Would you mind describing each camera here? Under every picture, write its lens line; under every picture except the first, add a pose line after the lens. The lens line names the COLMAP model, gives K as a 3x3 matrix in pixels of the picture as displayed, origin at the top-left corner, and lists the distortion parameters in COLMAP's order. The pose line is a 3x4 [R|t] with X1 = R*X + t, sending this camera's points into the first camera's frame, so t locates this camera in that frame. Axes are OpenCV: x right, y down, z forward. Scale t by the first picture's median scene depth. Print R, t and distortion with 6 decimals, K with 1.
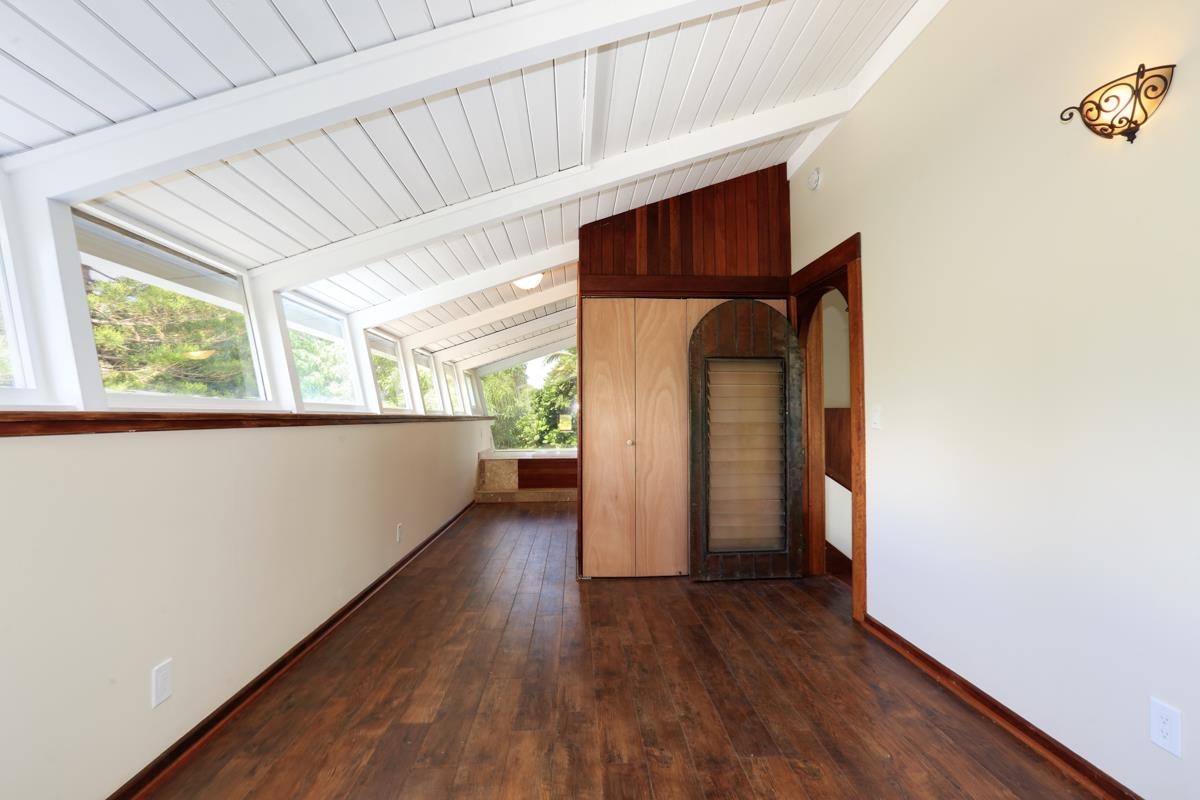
lens RADIAL K [[551.5, 0, 595.2], [0, 551.5, 396.4], [0, 0, 1]] dist [-0.018642, 0.000262]
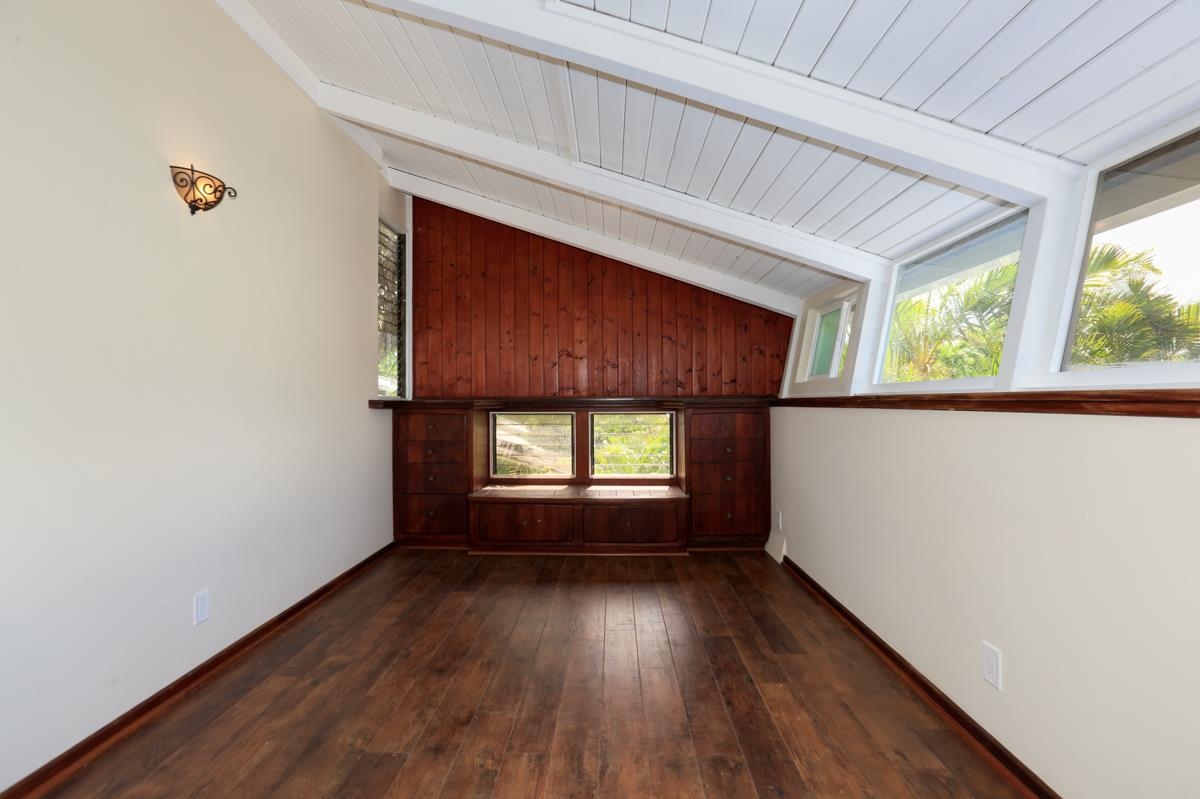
lens RADIAL K [[551.5, 0, 595.2], [0, 551.5, 395.9], [0, 0, 1]] dist [-0.018642, 0.000262]
pose [[-0.997509, 0.012033, 0.069511, -0.143608], [0.009186, 0.999111, -0.041136, 0.066863], [-0.069944, -0.040395, -0.996733, 1.981332]]
